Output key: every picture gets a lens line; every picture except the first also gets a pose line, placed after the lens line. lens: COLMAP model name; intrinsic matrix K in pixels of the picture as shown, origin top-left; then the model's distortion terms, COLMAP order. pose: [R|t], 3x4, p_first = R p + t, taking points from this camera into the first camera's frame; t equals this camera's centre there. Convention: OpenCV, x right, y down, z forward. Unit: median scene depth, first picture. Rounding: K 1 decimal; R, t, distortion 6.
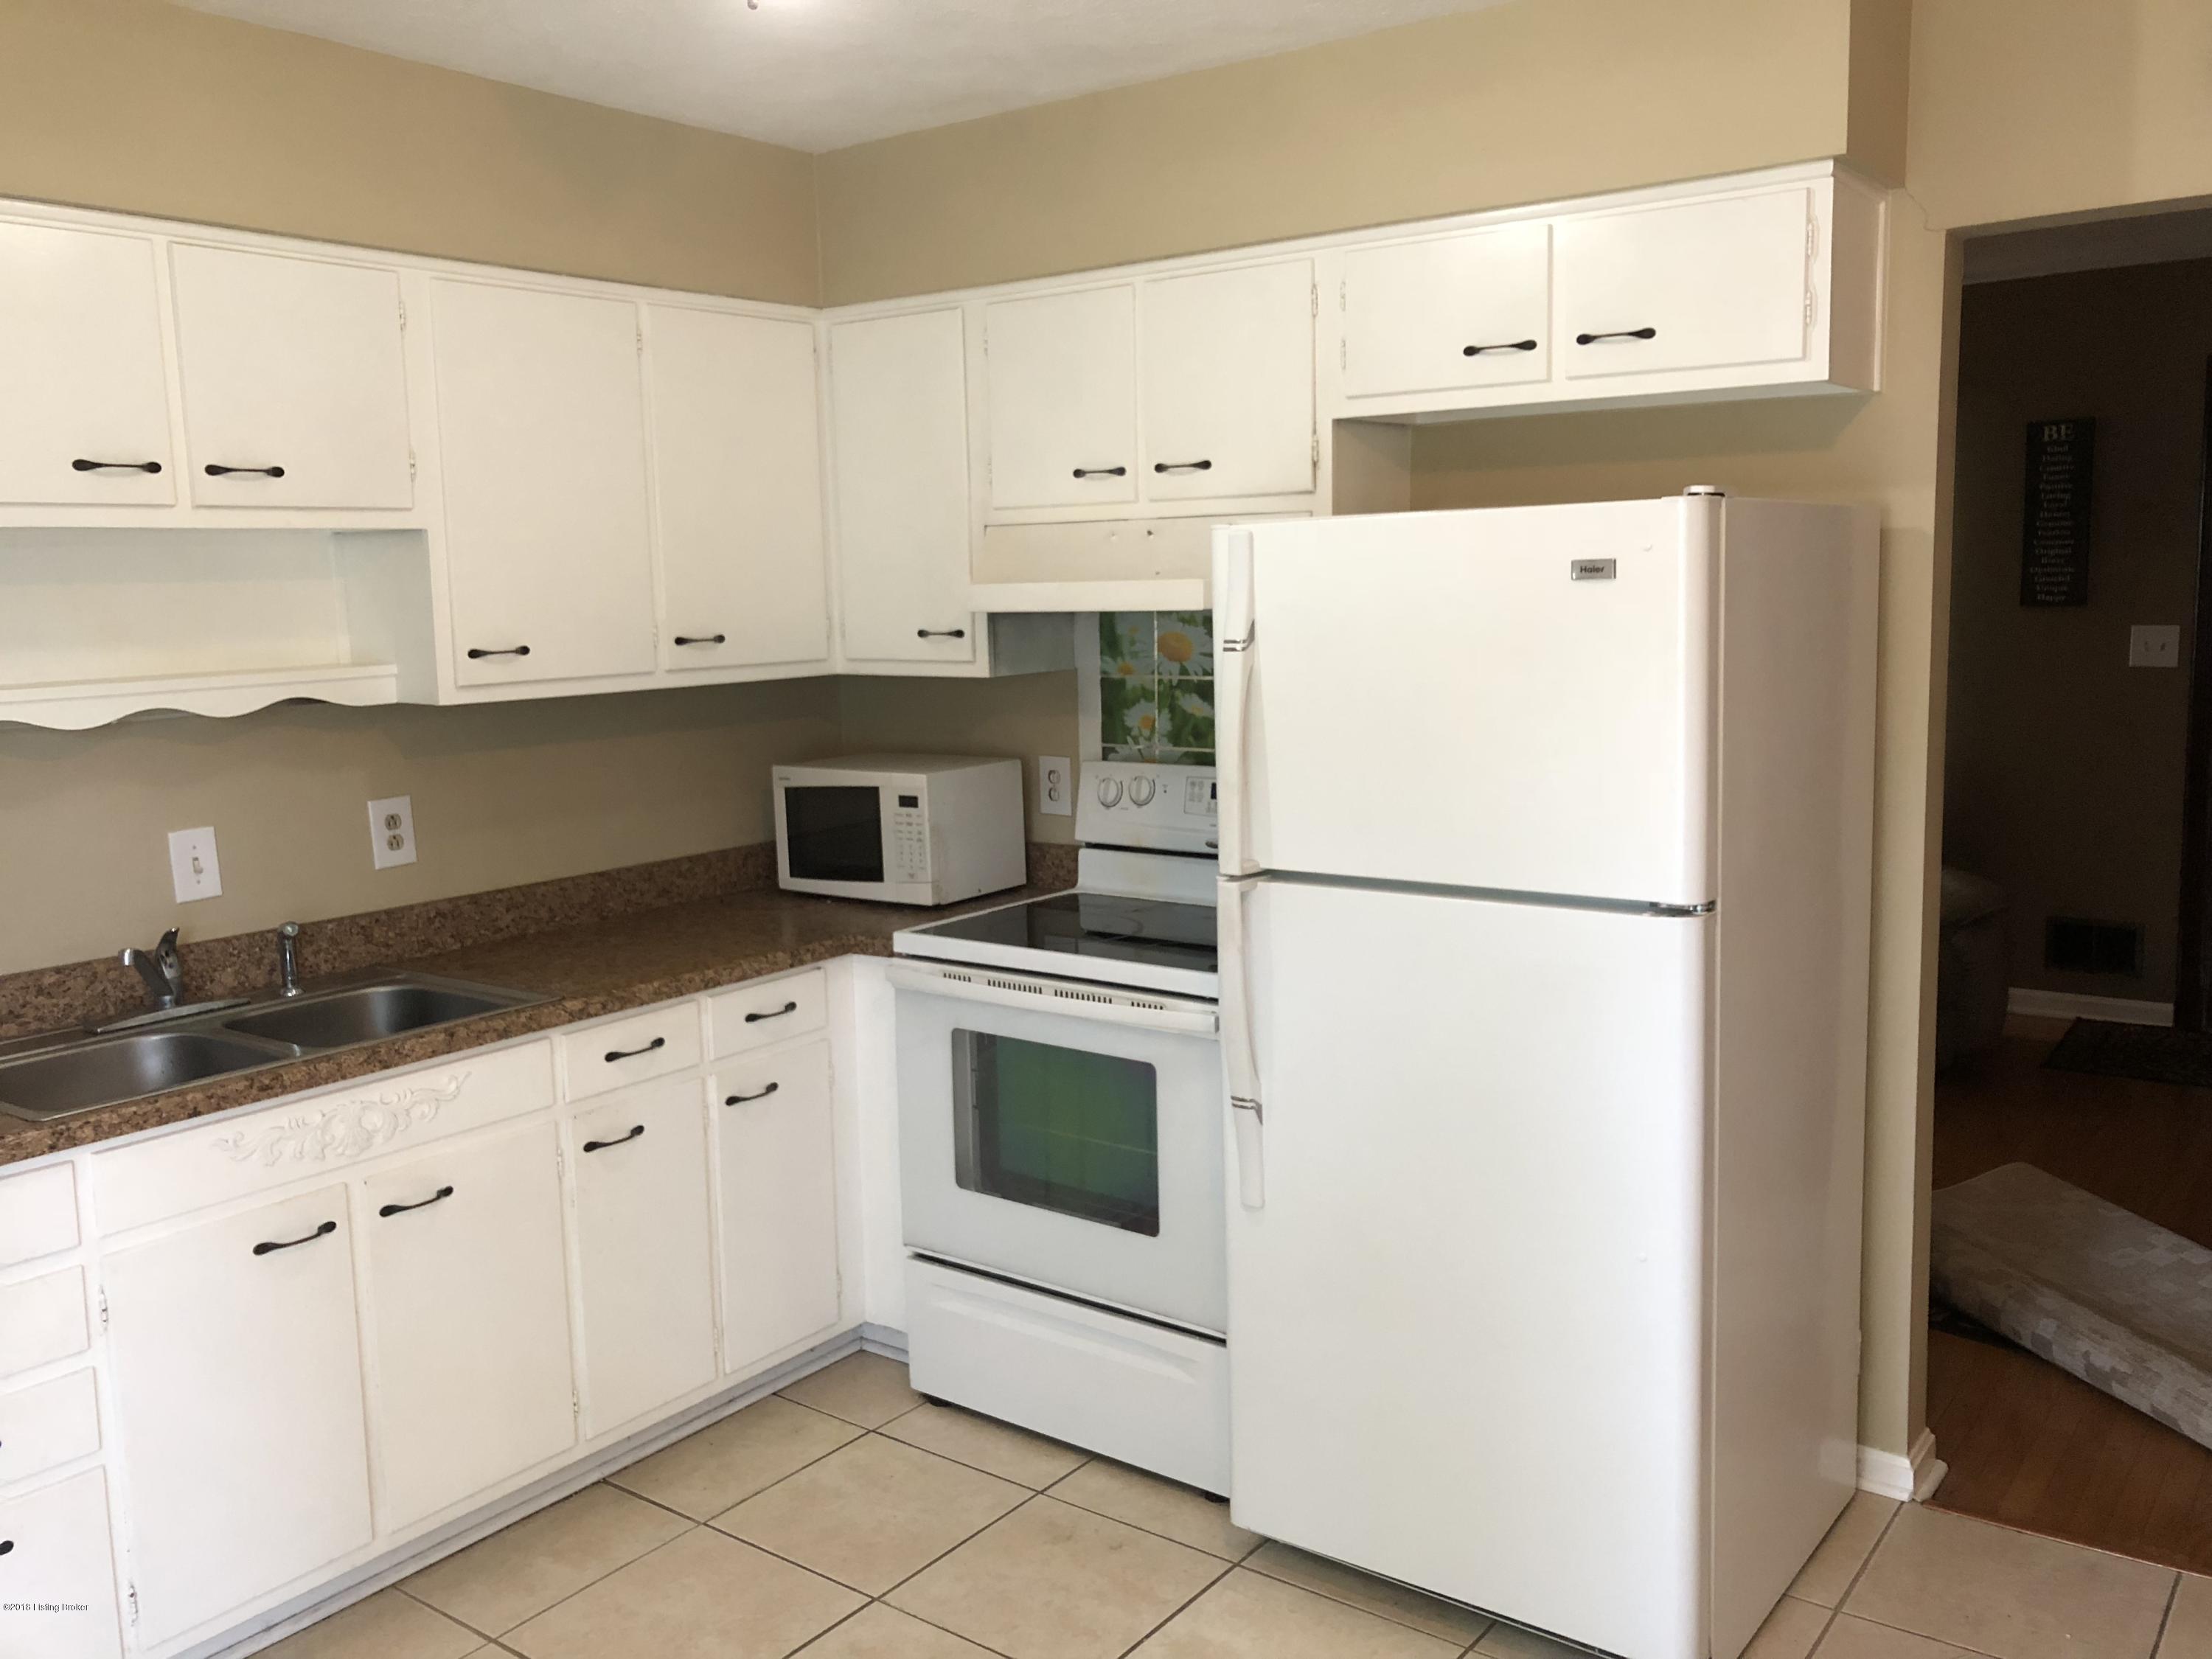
lens RADIAL K [[1809.8, 0, 1114.3], [0, 1809.8, 796.3], [0, 0, 1]] dist [0.010959, 0.005179]
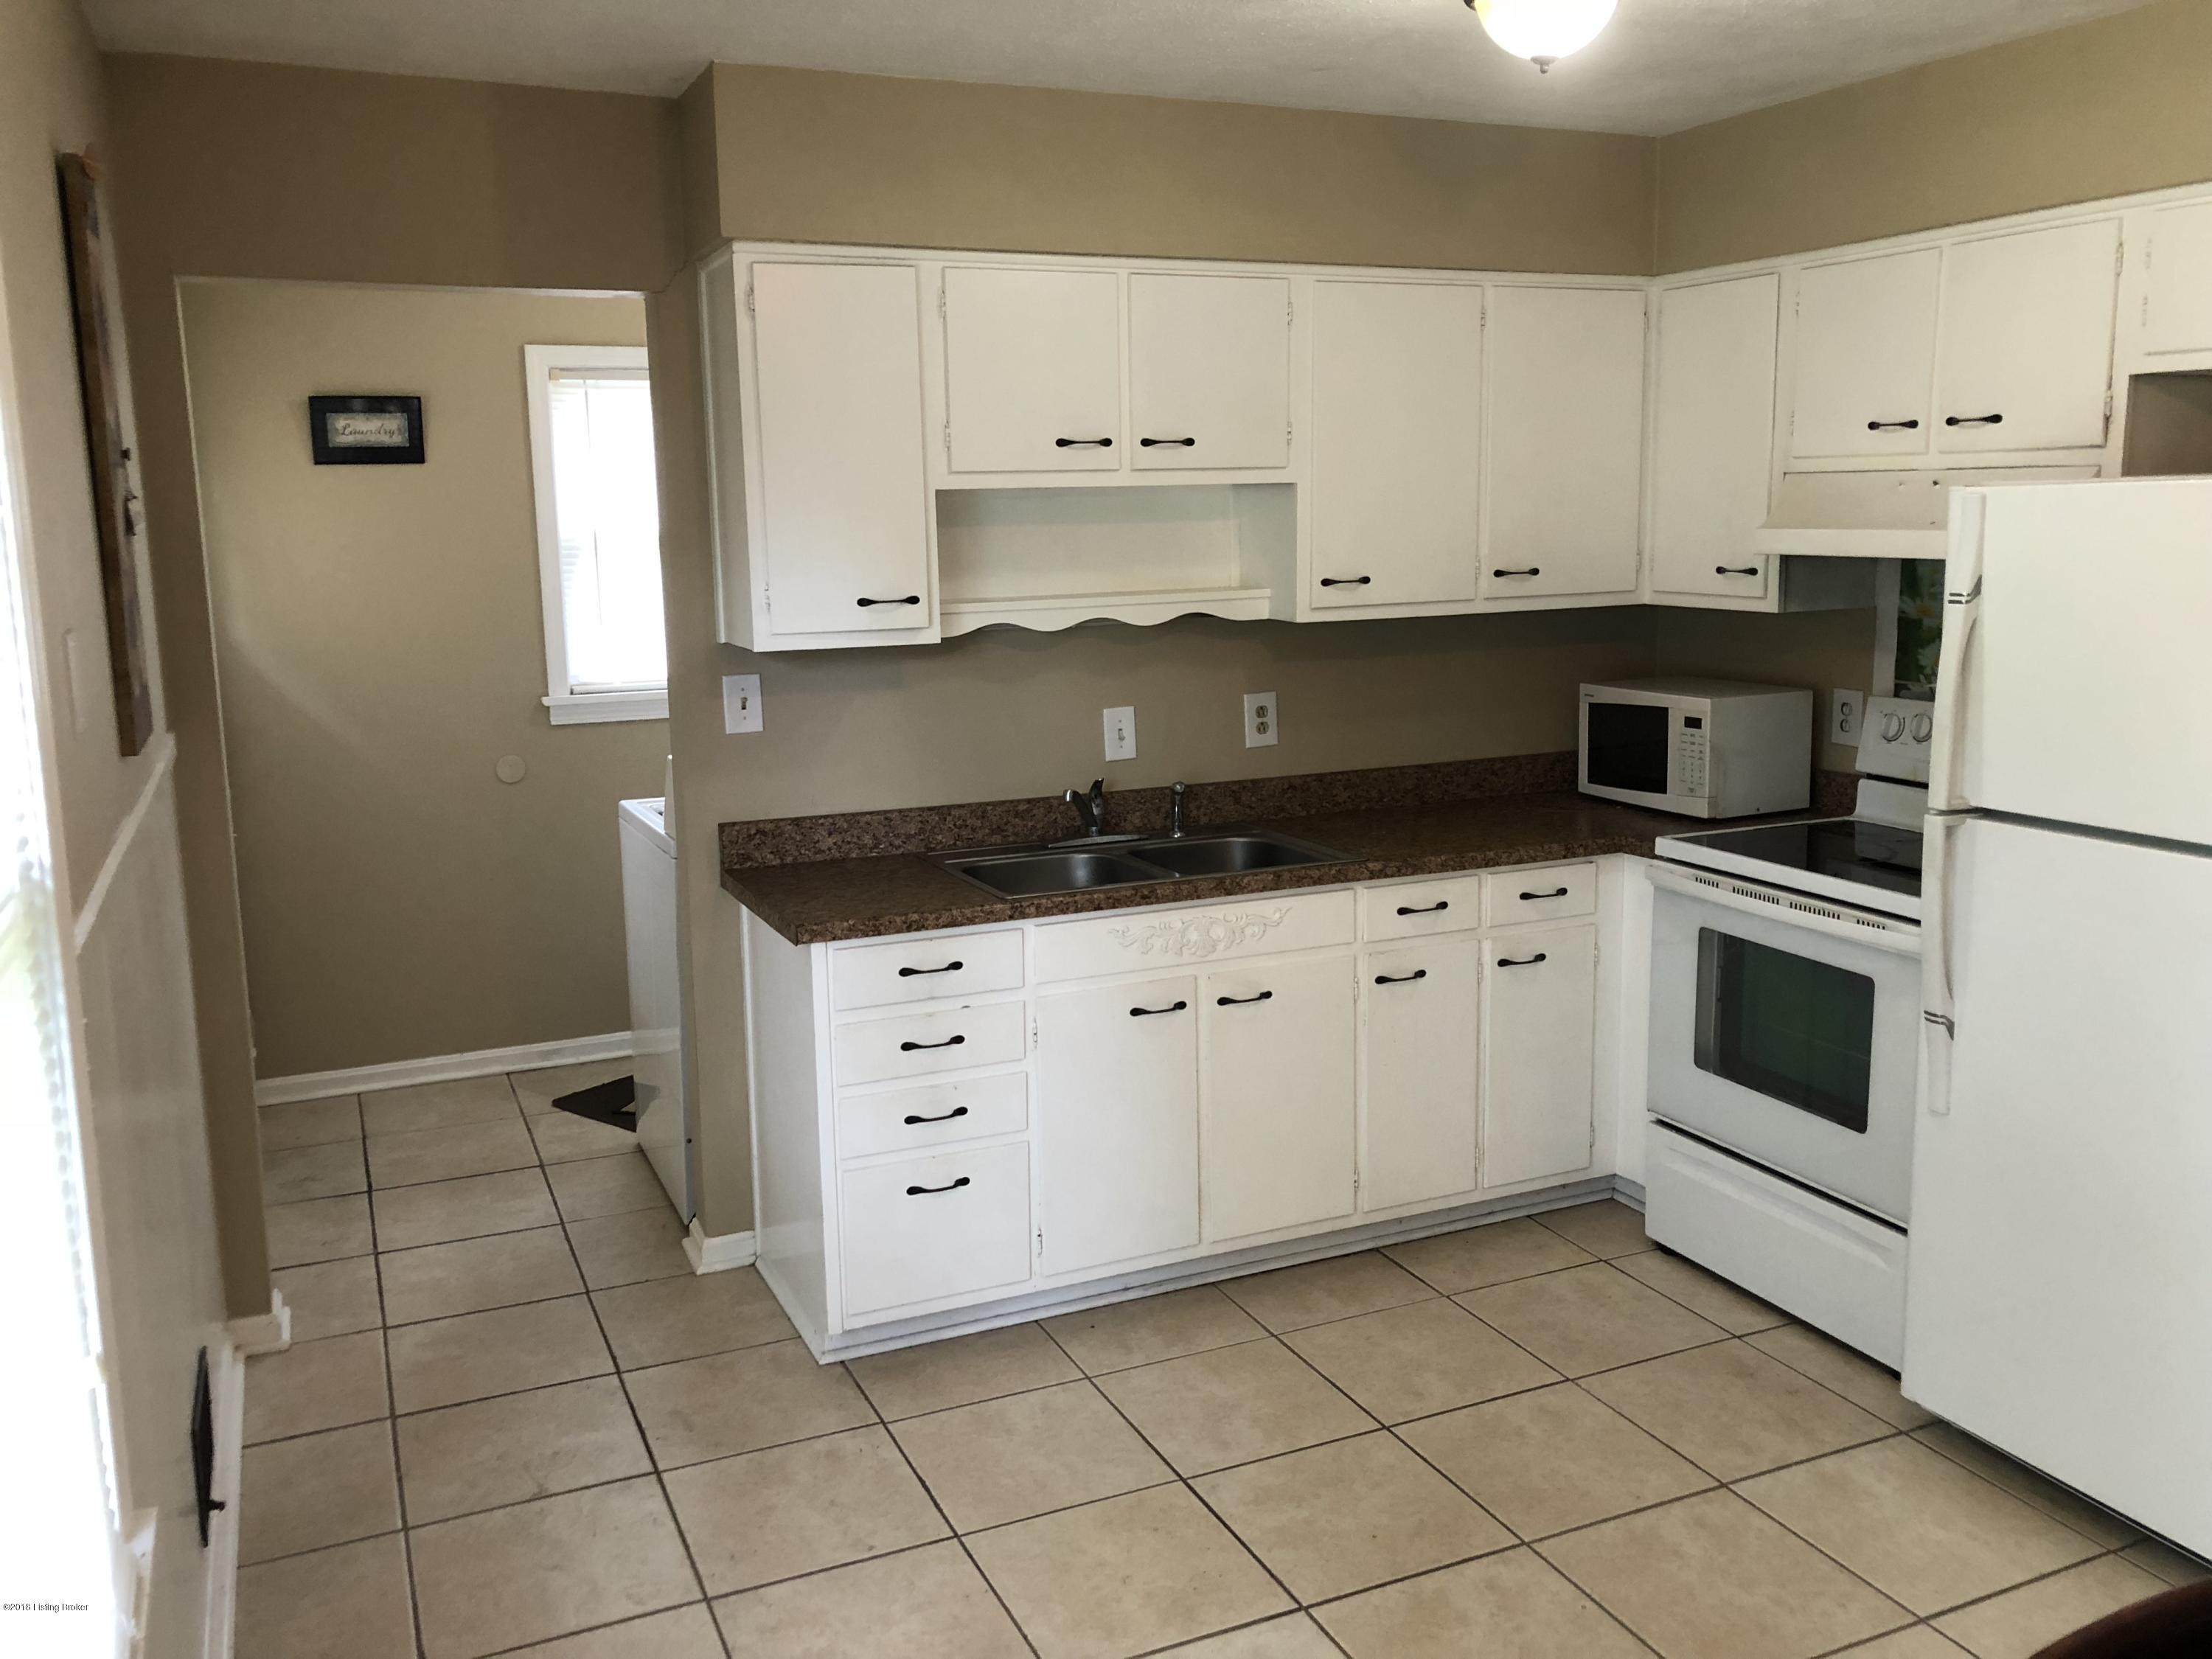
lens RADIAL K [[1801.7, 0, 1104.7], [0, 1801.7, 783.7], [0, 0, 1]] dist [0.071279, -0.217474]
pose [[0.868306, 0.083664, -0.488922, 0.136278], [-0.062091, 0.996253, 0.060206, -0.005102], [0.492128, -0.021920, 0.870247, -0.167333]]
